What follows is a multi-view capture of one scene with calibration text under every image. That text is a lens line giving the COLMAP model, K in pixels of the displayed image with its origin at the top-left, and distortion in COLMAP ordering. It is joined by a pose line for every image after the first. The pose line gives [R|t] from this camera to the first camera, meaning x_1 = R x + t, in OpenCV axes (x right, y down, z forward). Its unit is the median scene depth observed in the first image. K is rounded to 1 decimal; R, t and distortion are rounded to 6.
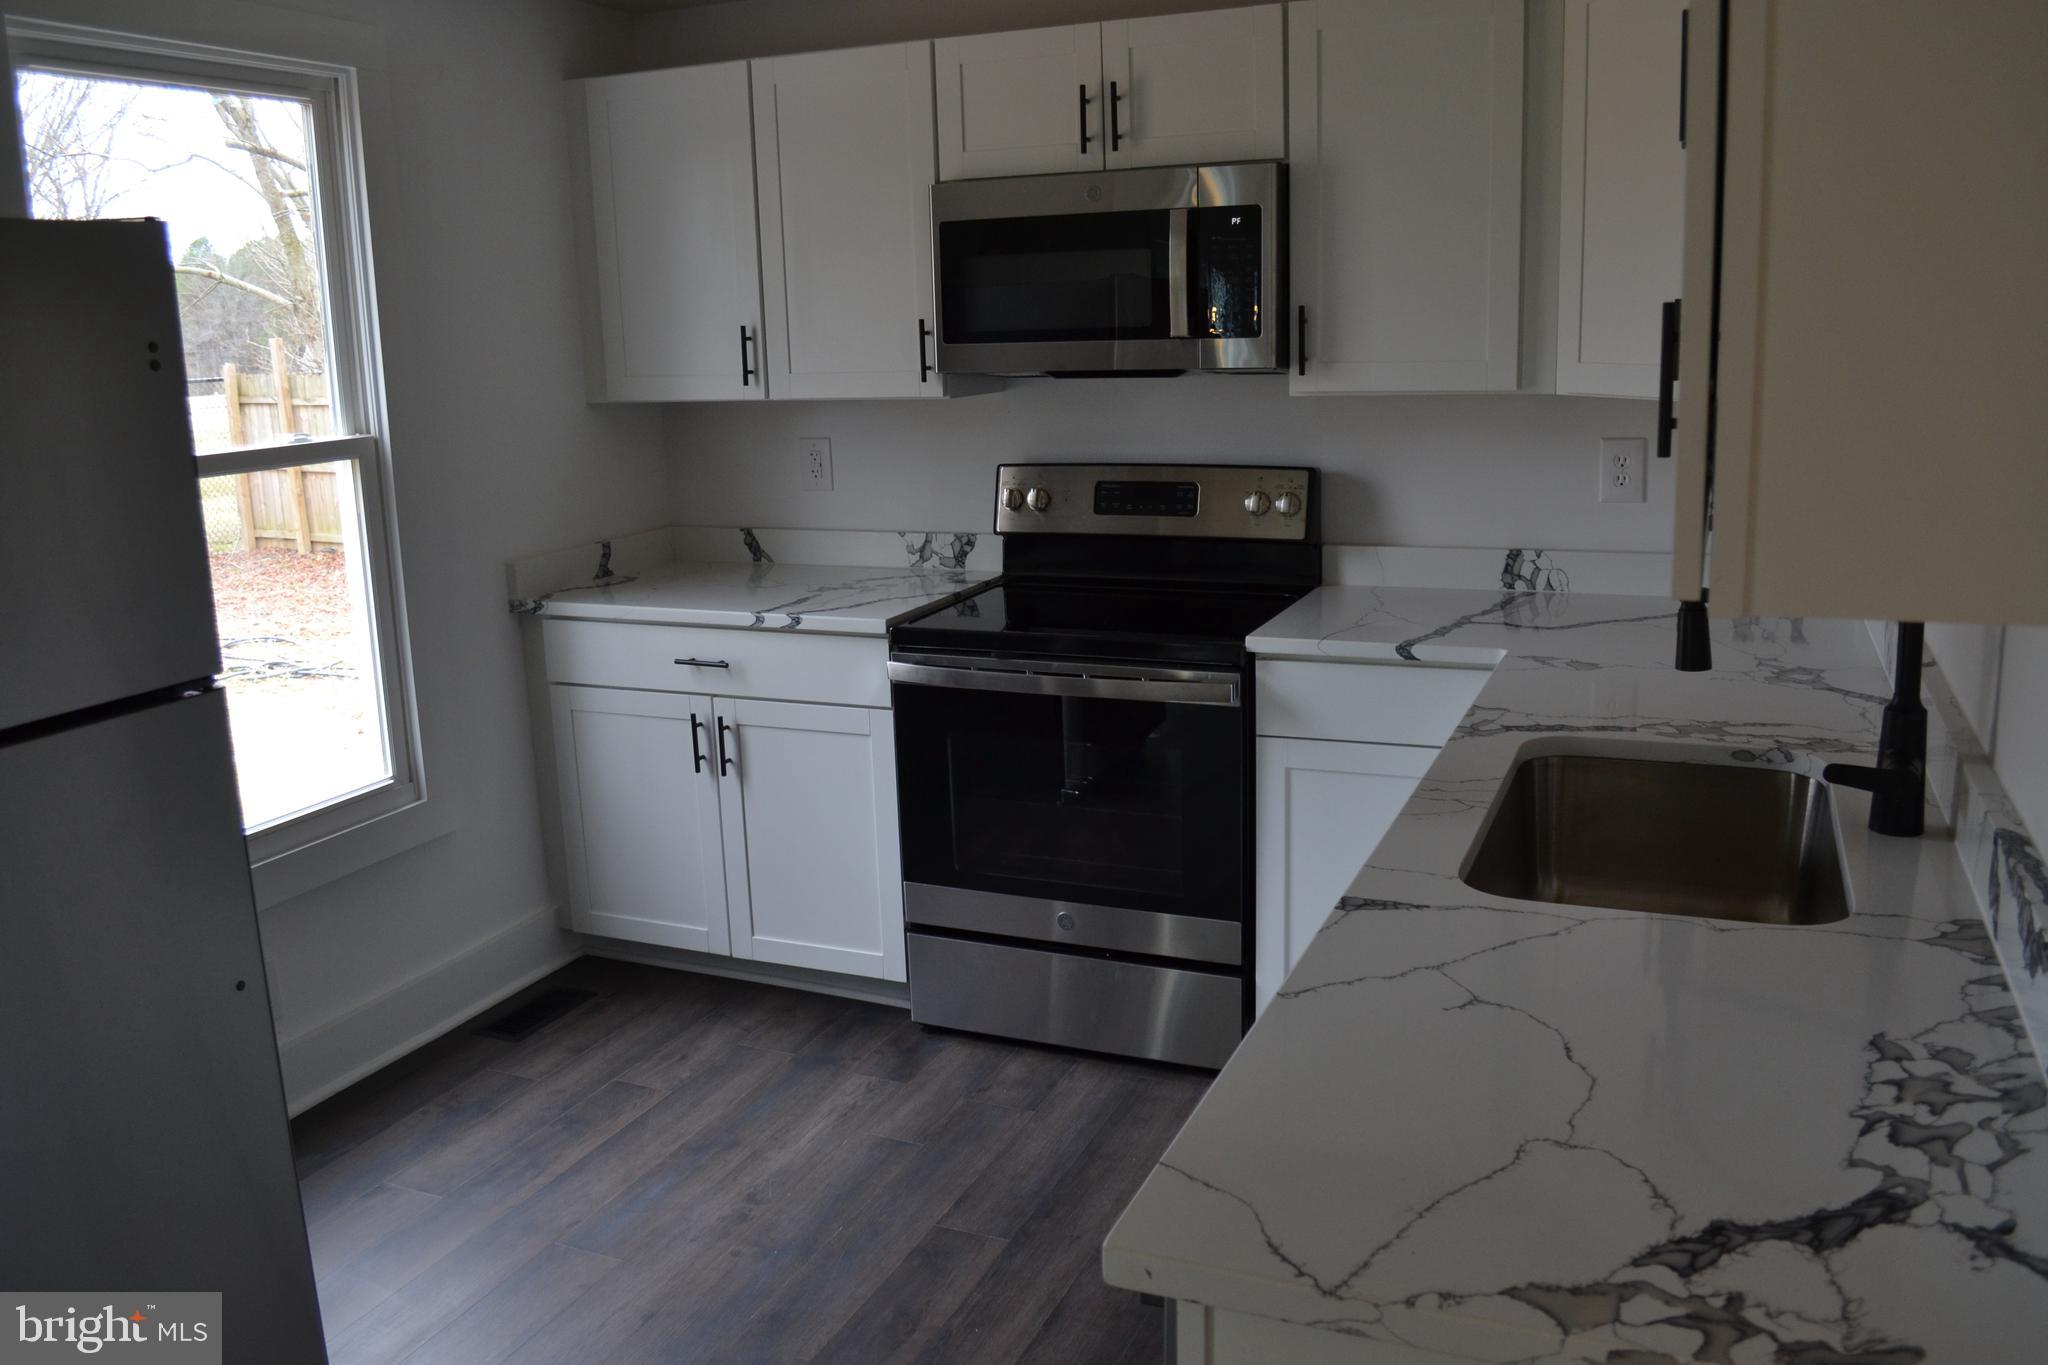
lens RADIAL K [[1635.9, 0, 1025.7], [0, 1635.9, 678.6], [0, 0, 1]] dist [-0.089689, 0.012849]
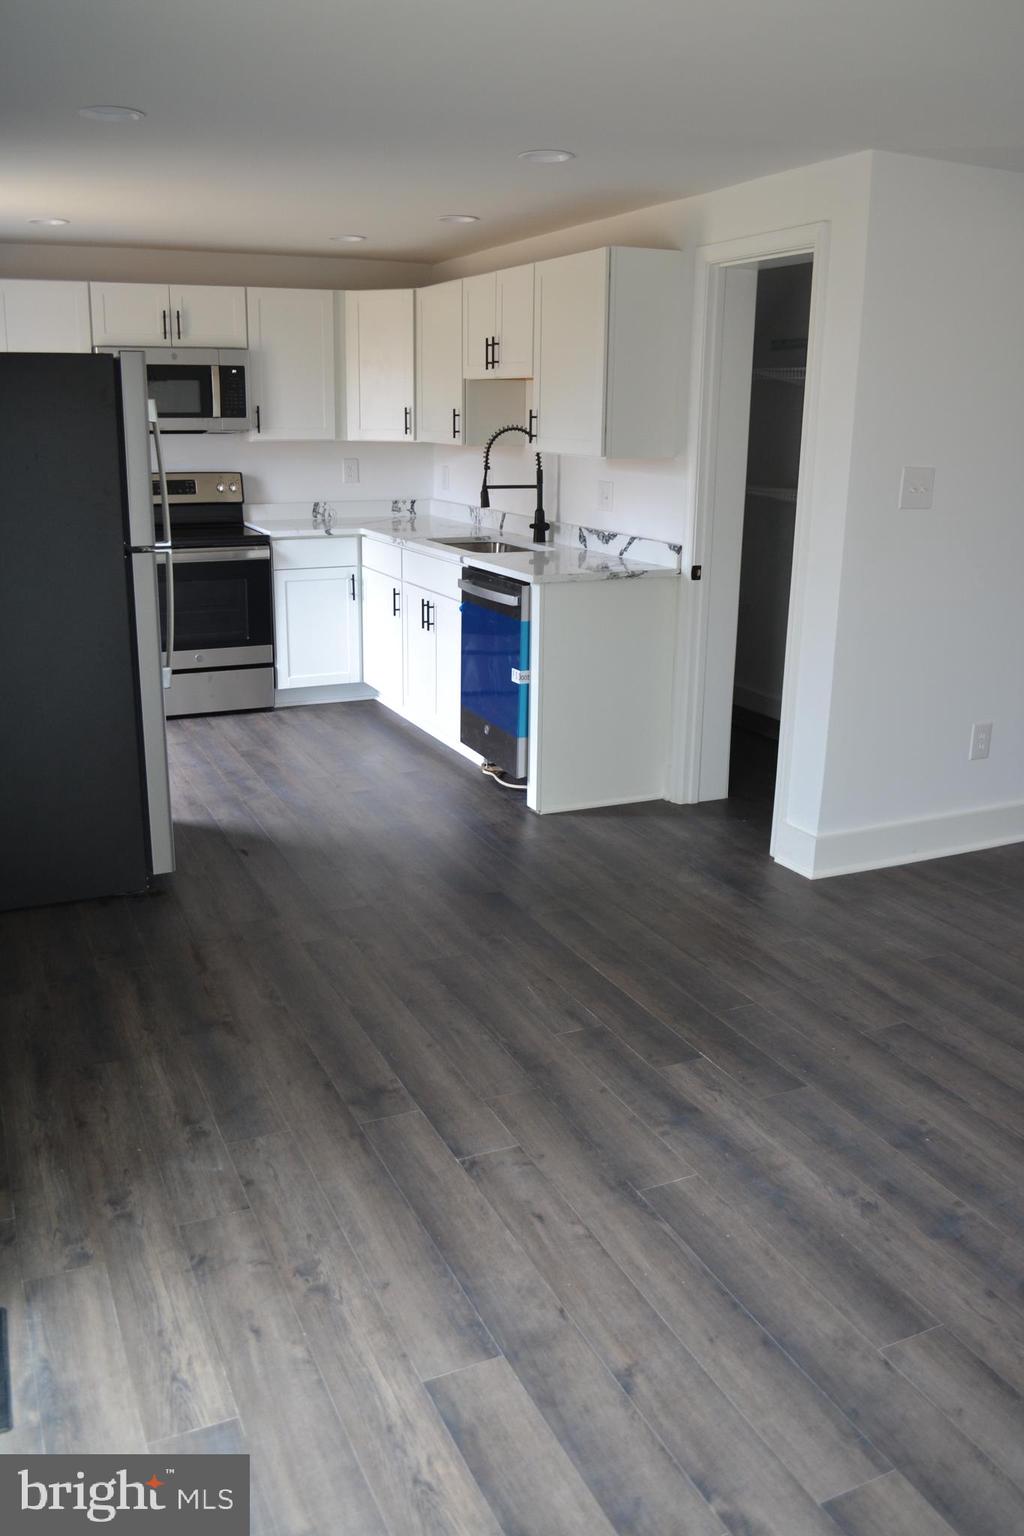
lens RADIAL K [[1226.9, 0, 492.3], [0, 1226.9, 786.3], [0, 0, 1]] dist [-0.089689, 0.012849]
pose [[0.677830, -0.179364, 0.713004, -1.021401], [0.126257, 0.983776, 0.127451, 0.161261], [-0.724297, 0.003632, 0.689479, -0.577610]]
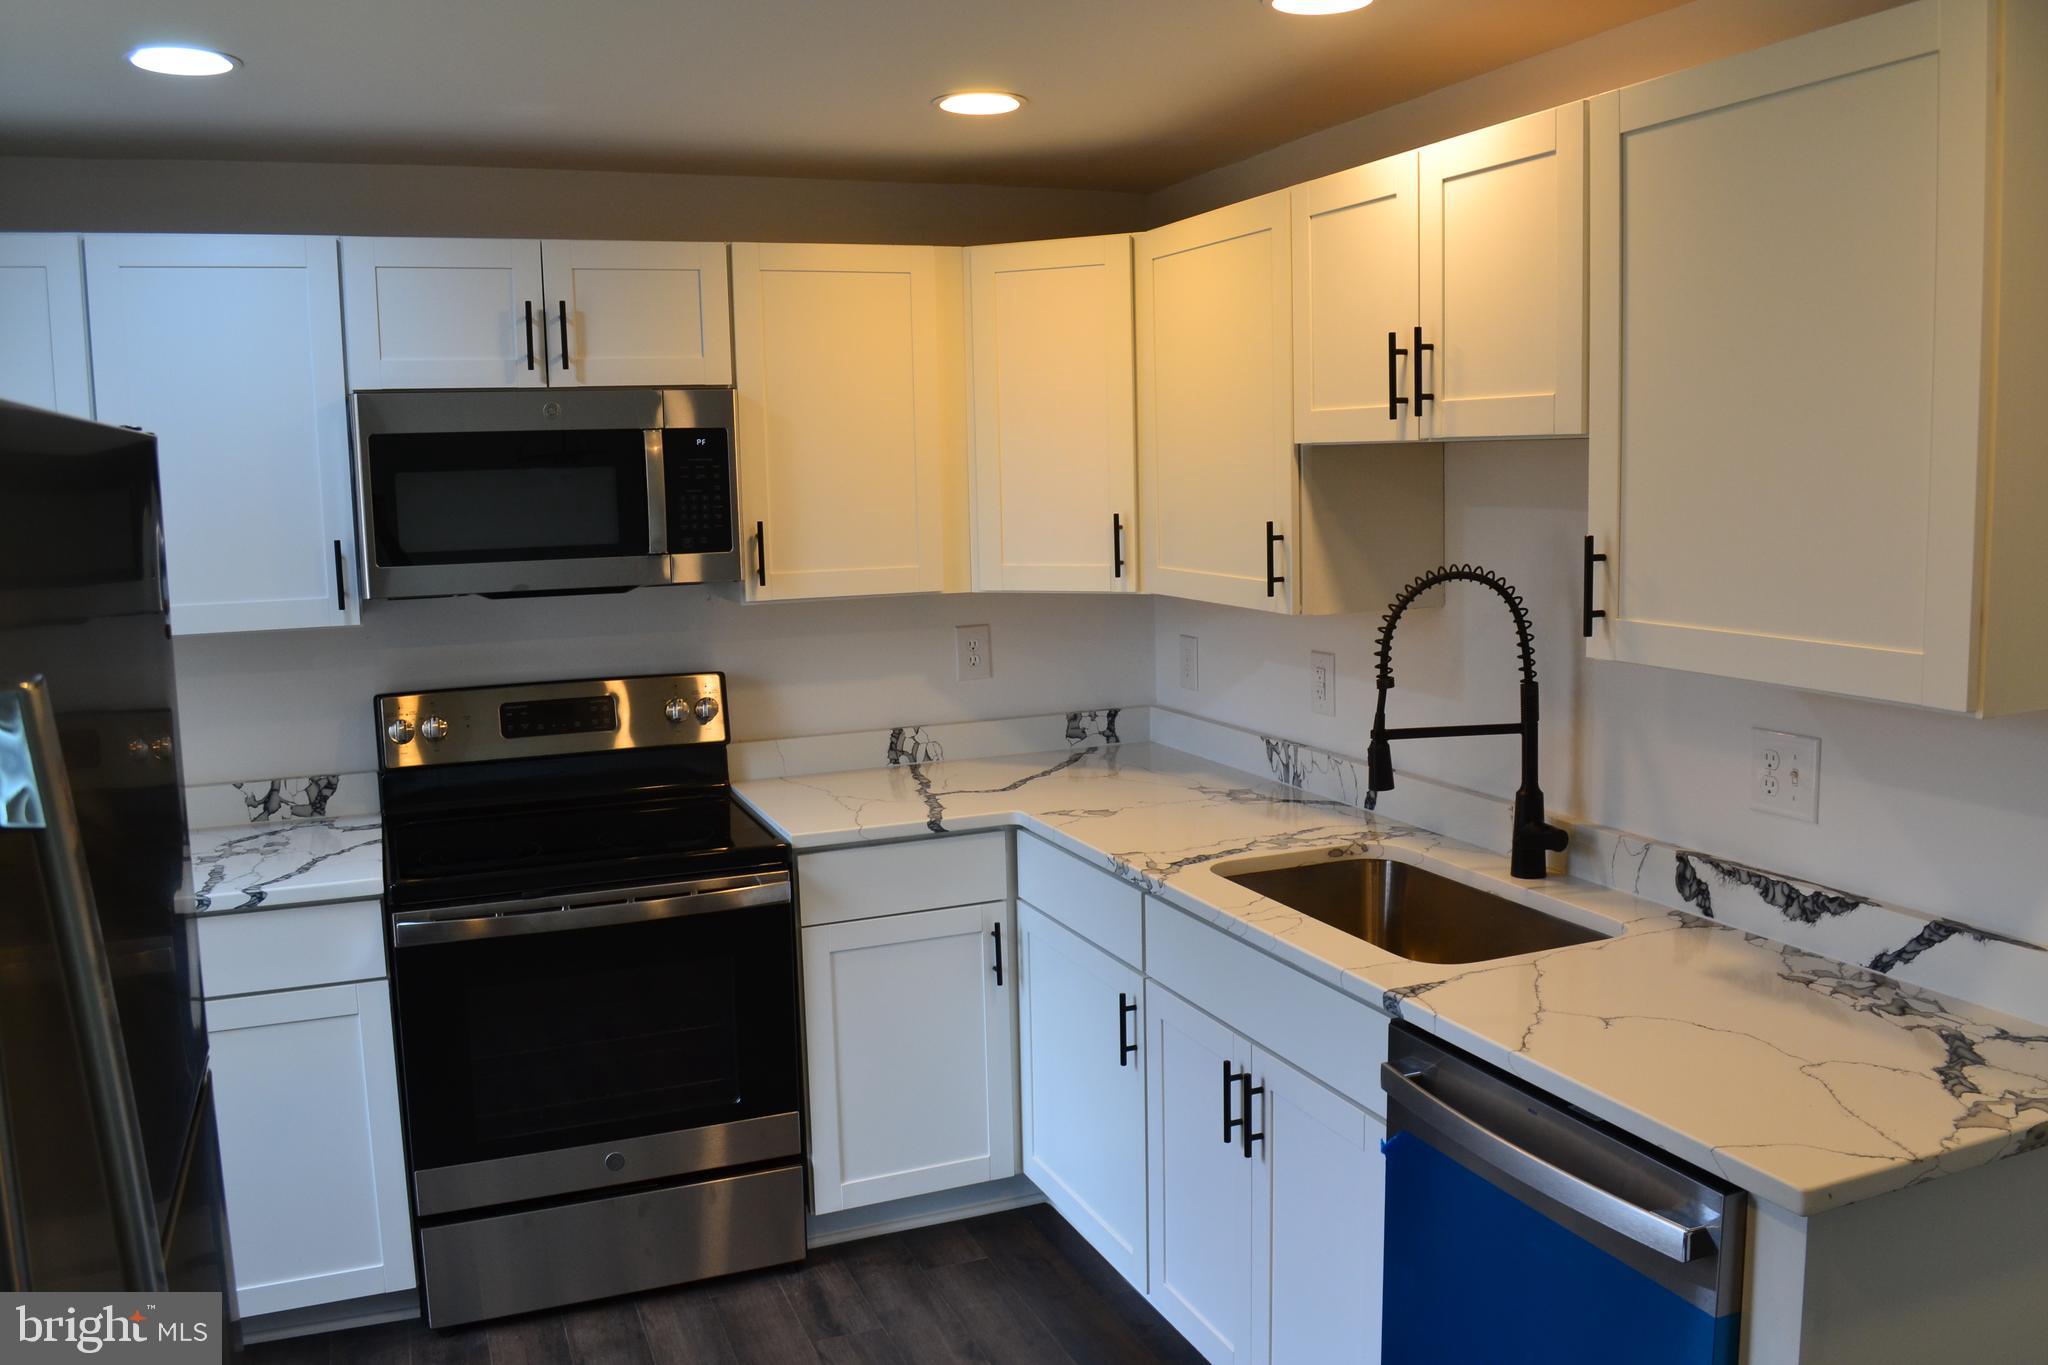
lens RADIAL K [[1635.9, 0, 1025.7], [0, 1635.9, 678.6], [0, 0, 1]] dist [-0.089689, 0.012849]
pose [[0.701695, -0.076404, 0.708369, -0.455724], [0.155707, 0.986645, -0.047821, -0.047032], [-0.695255, 0.143853, 0.704221, 0.131836]]
